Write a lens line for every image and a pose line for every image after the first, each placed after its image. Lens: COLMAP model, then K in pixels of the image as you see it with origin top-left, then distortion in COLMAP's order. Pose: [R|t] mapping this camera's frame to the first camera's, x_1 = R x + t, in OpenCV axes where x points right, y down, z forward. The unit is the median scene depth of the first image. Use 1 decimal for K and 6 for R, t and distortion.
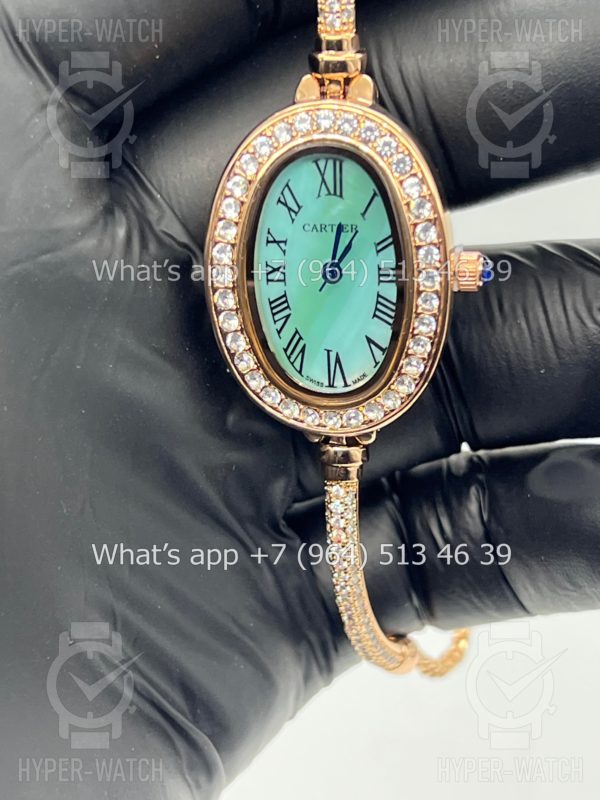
lens RADIAL K [[1769.4, 0, 308.5], [0, 1769.4, 407.3], [0, 0, 1]] dist [0.160009, 0.000000]
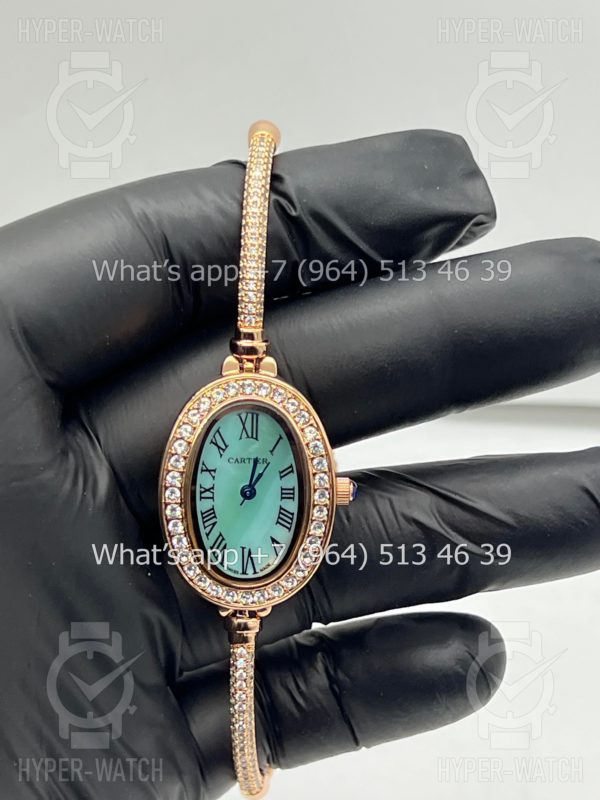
lens RADIAL K [[1769.4, 0, 333.8], [0, 1769.4, 405.0], [0, 0, 1]] dist [0.160009, 0.000000]
pose [[0.963188, 0.011267, 0.268592, -0.302609], [0.025535, 0.990769, -0.133133, 0.045267], [-0.267613, 0.135091, 0.954009, -0.379903]]
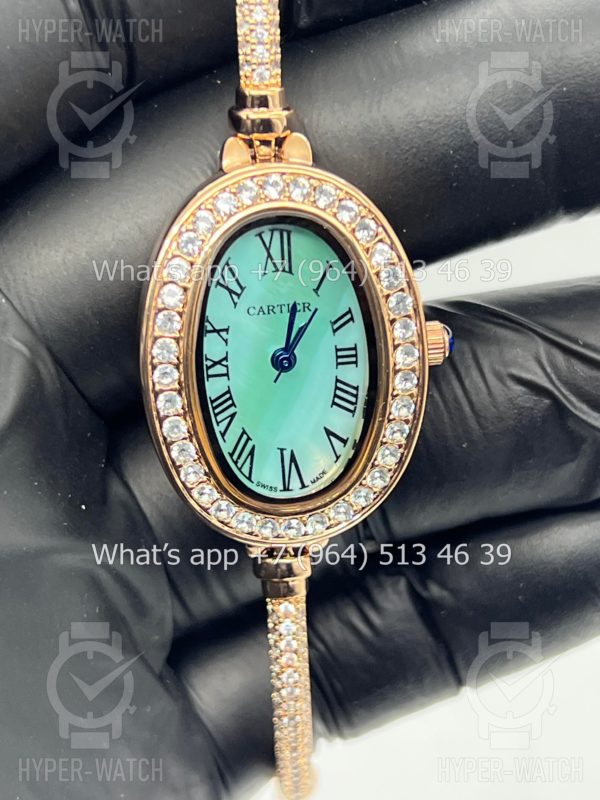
lens RADIAL K [[1769.4, 0, 300.9], [0, 1769.4, 407.3], [0, 0, 1]] dist [0.160009, 0.000000]
pose [[0.930534, -0.109731, 0.349379, -0.285341], [0.123526, 0.992189, -0.017376, -0.036836], [-0.344743, 0.059327, 0.936820, 0.185362]]
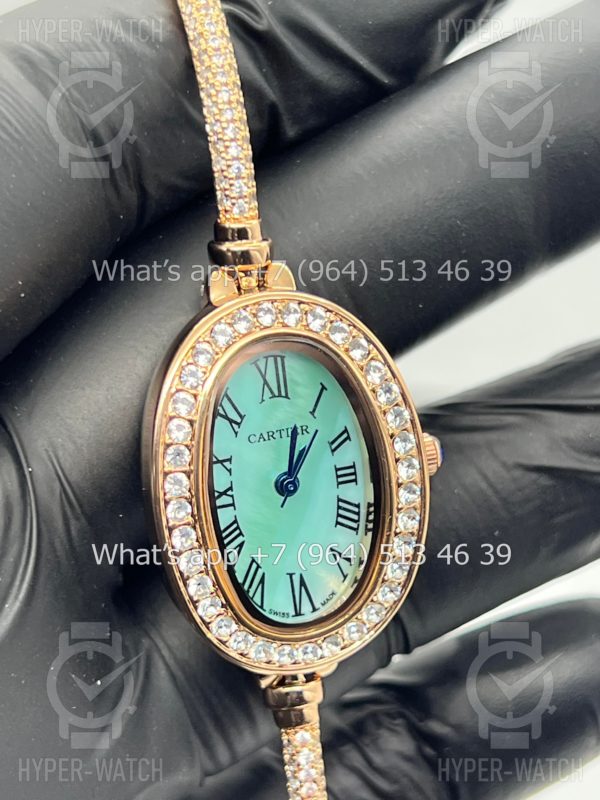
lens RADIAL K [[1769.4, 0, 292.8], [0, 1769.4, 406.1], [0, 0, 1]] dist [0.160009, 0.000000]
pose [[0.862227, -0.160679, 0.480361, -0.397763], [0.226100, 0.970719, -0.081137, -0.042018], [-0.453259, 0.178568, 0.873310, 0.230485]]
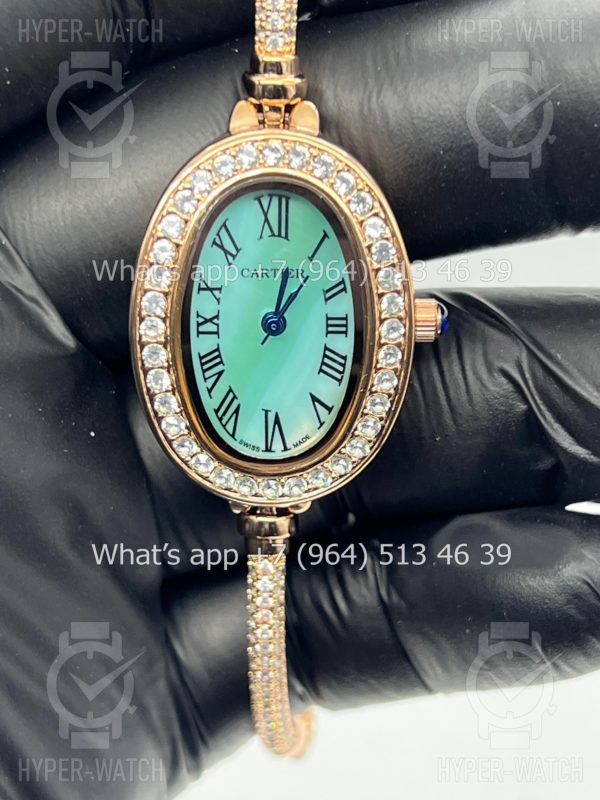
lens RADIAL K [[1769.4, 0, 296.8], [0, 1769.4, 396.2], [0, 0, 1]] dist [0.160009, 0.000000]
pose [[0.971330, -0.024897, 0.236427, -0.185866], [0.027049, 0.999617, -0.005865, -0.034215], [-0.236190, 0.012092, 0.971632, 0.139023]]
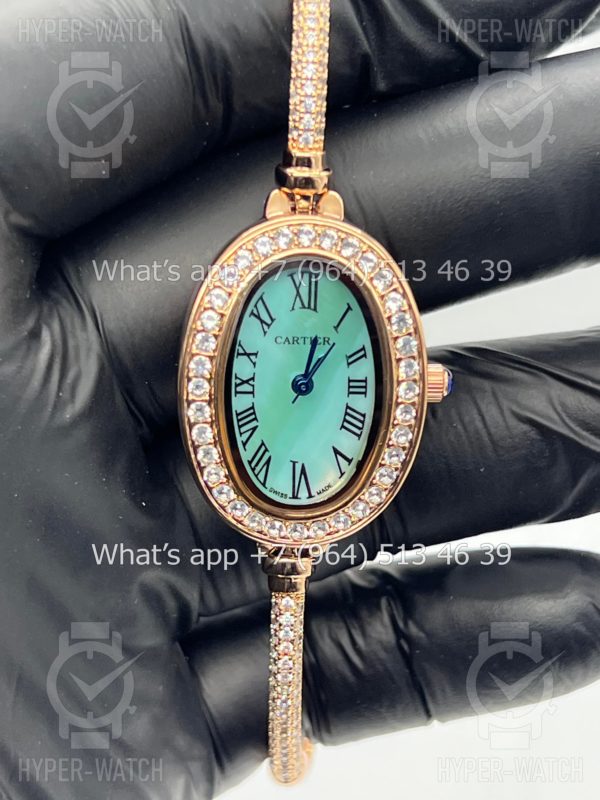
lens RADIAL K [[1769.4, 0, 299.7], [0, 1769.4, 405.4], [0, 0, 1]] dist [0.160009, 0.000000]
pose [[0.953678, -0.008012, 0.300723, -0.290726], [0.025157, 0.998268, -0.053182, -0.010951], [-0.299776, 0.058283, 0.952228, 0.045653]]
